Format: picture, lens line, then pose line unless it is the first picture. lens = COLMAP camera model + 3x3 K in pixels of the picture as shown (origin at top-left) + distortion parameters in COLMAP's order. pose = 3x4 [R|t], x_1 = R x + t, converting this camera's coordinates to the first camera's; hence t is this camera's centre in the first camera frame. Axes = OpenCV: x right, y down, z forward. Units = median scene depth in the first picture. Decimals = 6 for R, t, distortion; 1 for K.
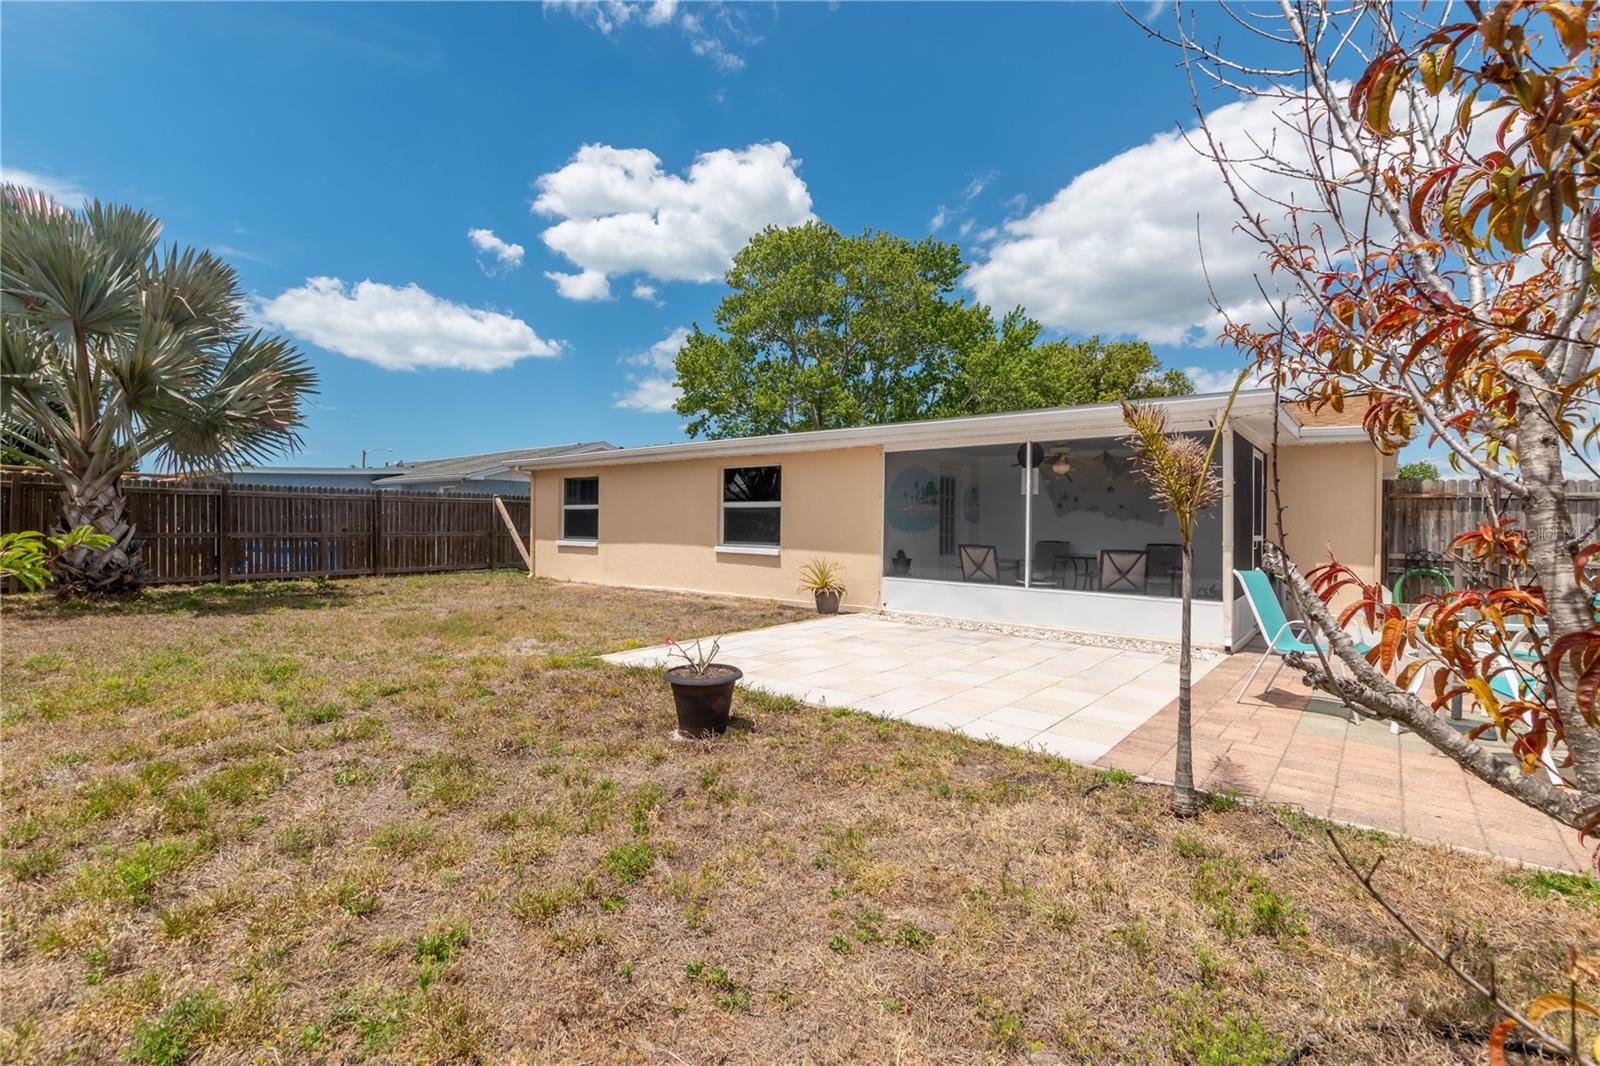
lens RADIAL K [[725.7, 0, 792.0], [0, 725.7, 528.4], [0, 0, 1]] dist [-0.029296, 0.000637]
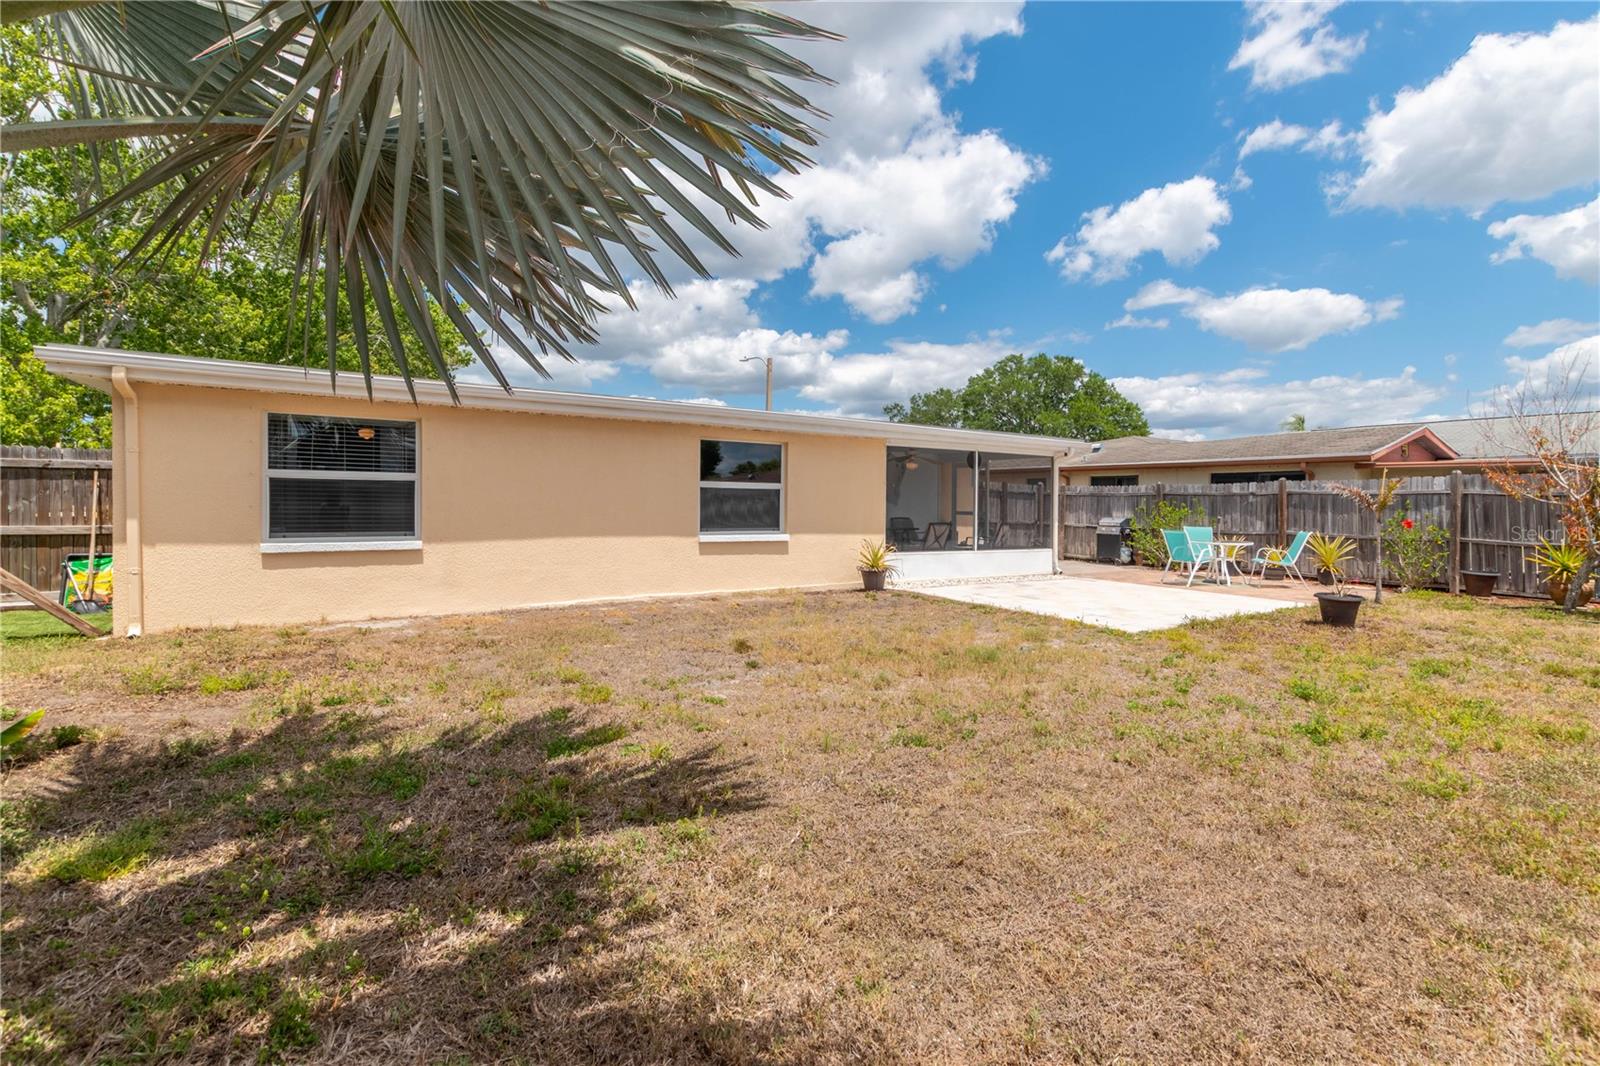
lens RADIAL K [[725.7, 0, 794.2], [0, 725.7, 521.9], [0, 0, 1]] dist [-0.029296, 0.000637]
pose [[0.288010, -0.027856, 0.957222, -0.852337], [0.002047, 0.999592, 0.028473, -0.012924], [-0.957625, -0.006242, 0.287949, 0.676899]]
